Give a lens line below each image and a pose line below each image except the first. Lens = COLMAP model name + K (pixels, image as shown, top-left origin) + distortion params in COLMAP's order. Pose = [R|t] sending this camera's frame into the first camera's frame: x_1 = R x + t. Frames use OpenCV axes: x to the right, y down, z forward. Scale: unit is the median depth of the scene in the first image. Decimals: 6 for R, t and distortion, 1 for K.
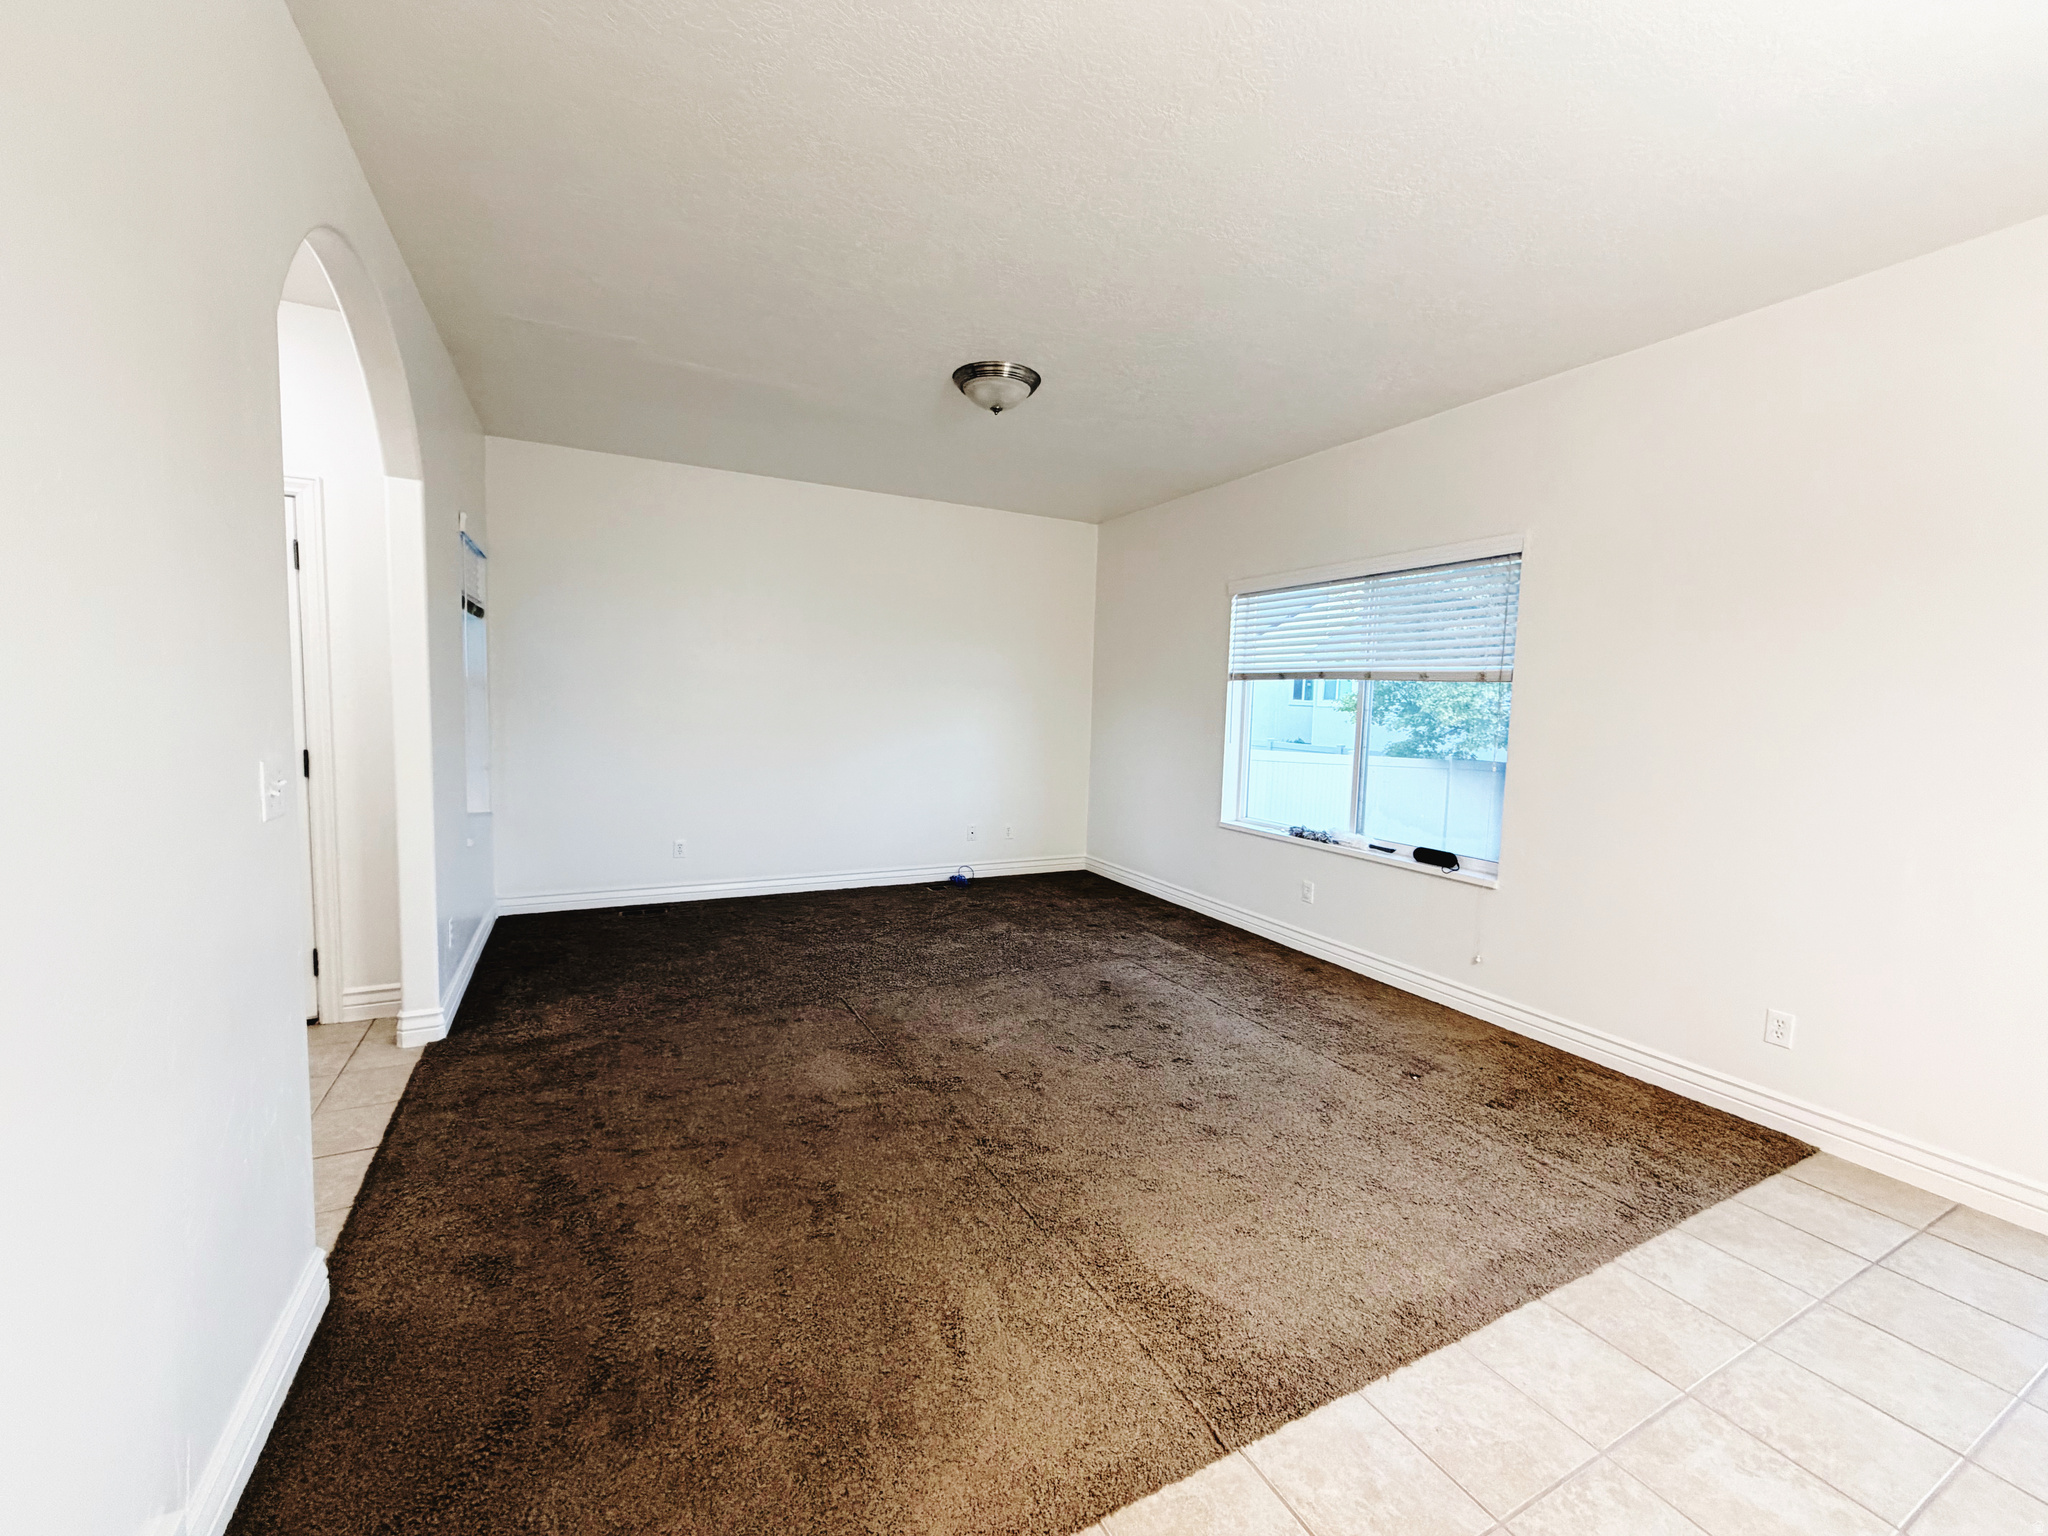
lens RADIAL K [[823.6, 0, 1015.4], [0, 823.6, 763.4], [0, 0, 1]] dist [0.003515, 0.000563]
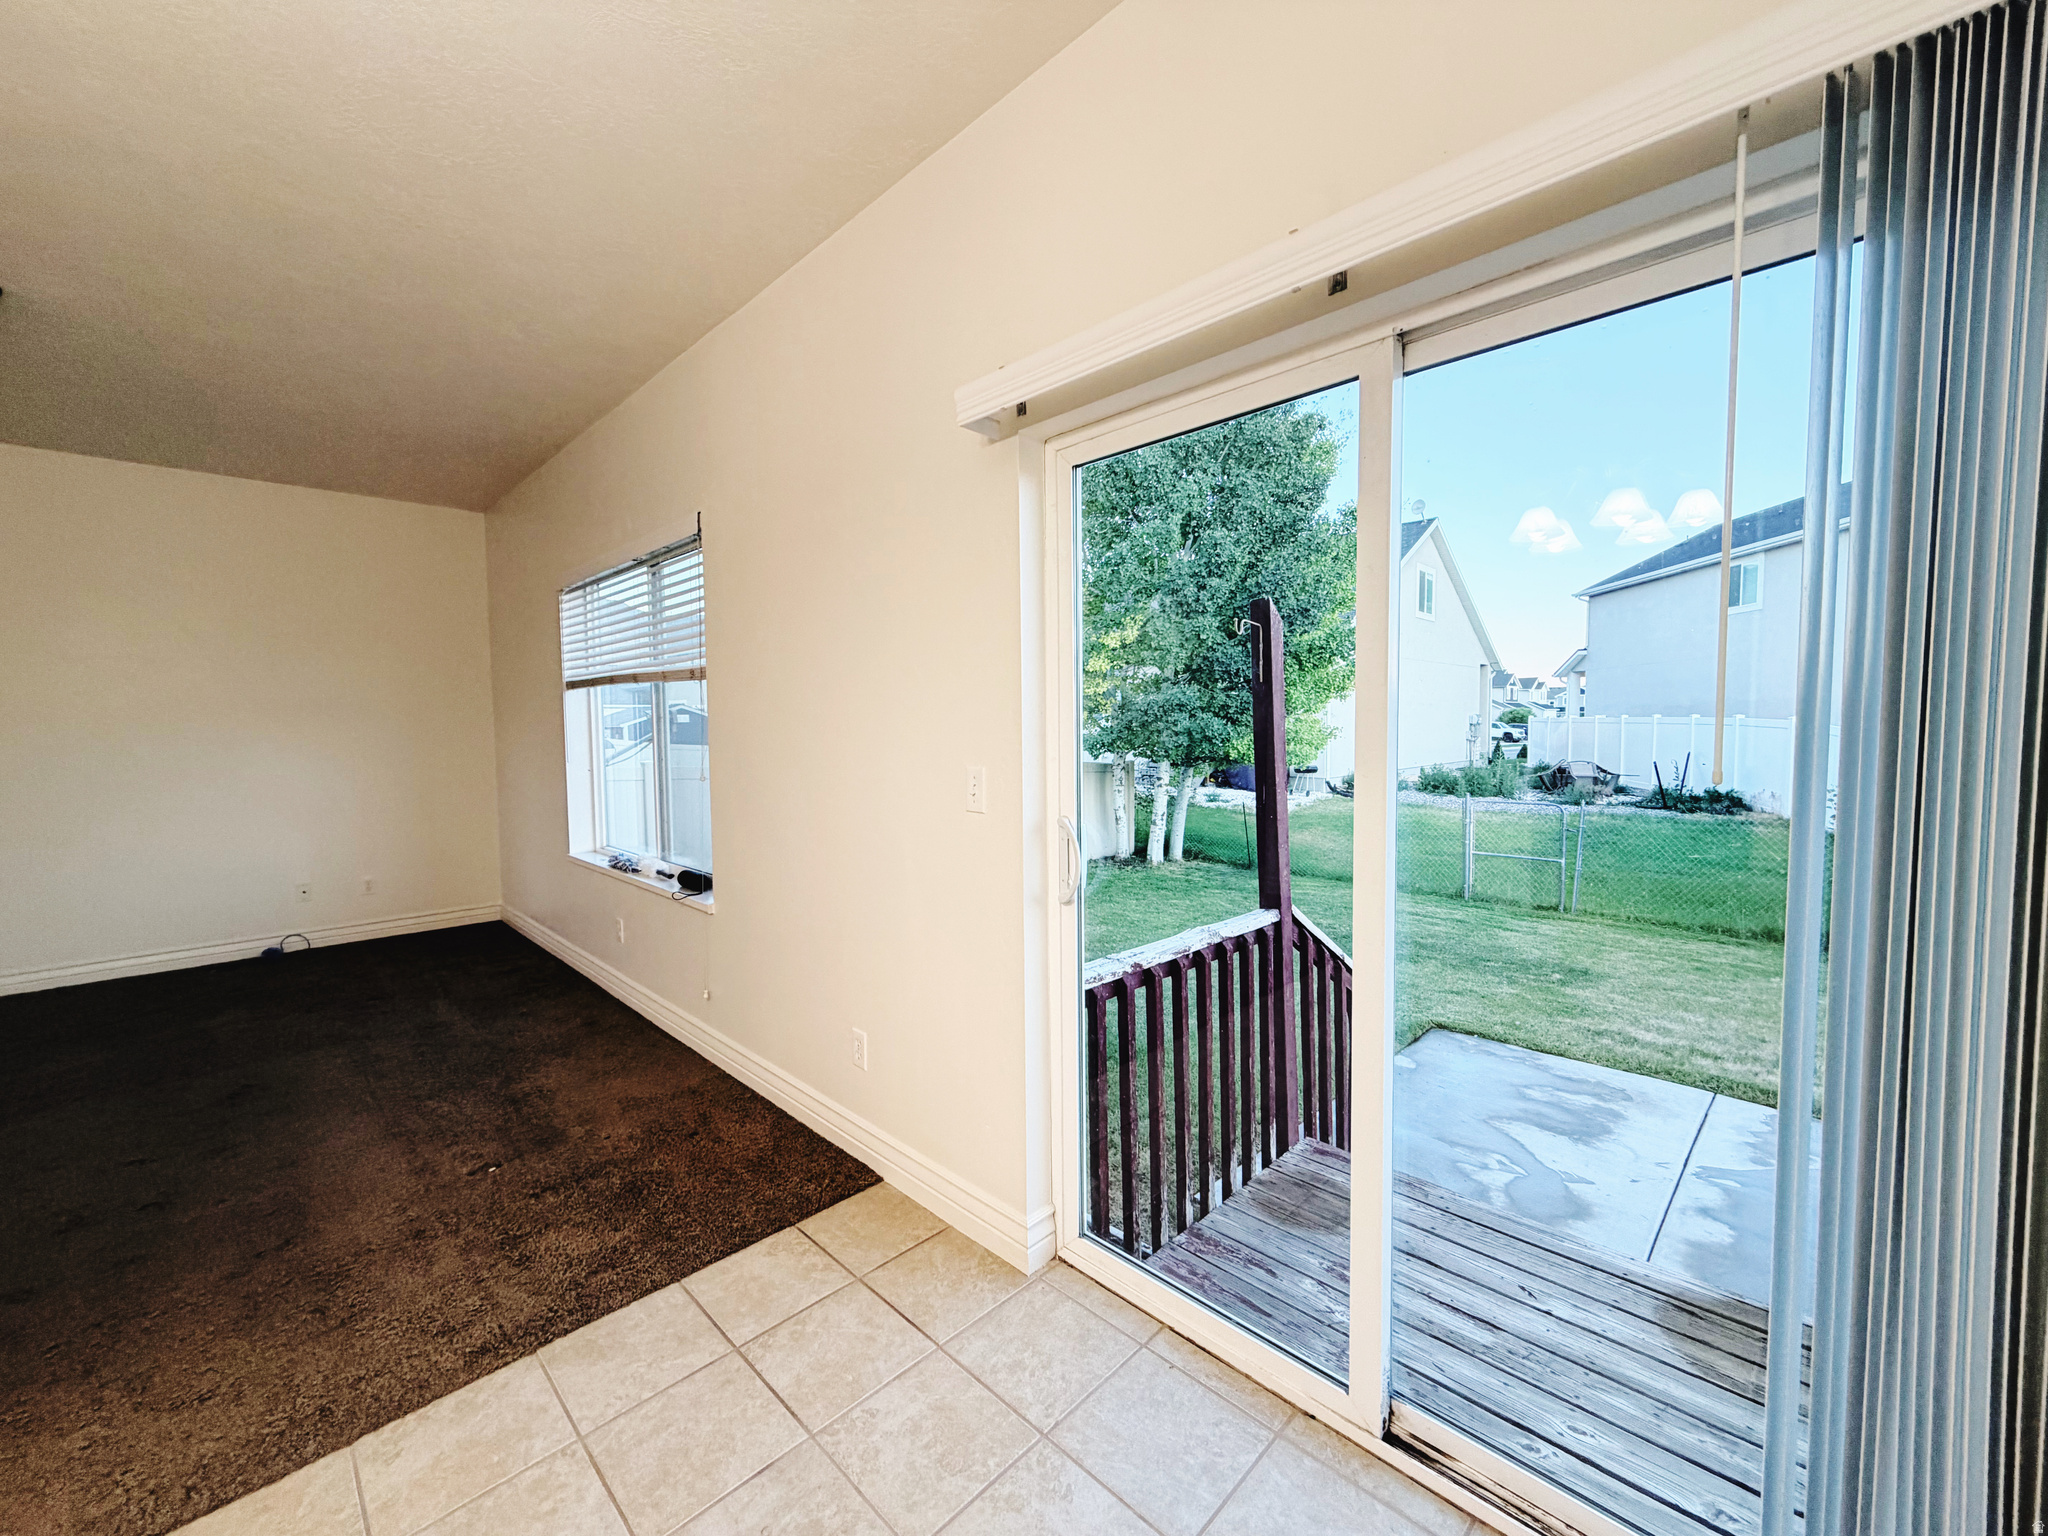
lens RADIAL K [[823.6, 0, 1015.4], [0, 823.6, 763.4], [0, 0, 1]] dist [0.003515, 0.000563]
pose [[0.954117, -0.054217, 0.294483, 0.509423], [0.060854, 0.998057, -0.013411, 0.018760], [-0.293184, 0.030716, 0.955563, 0.046217]]
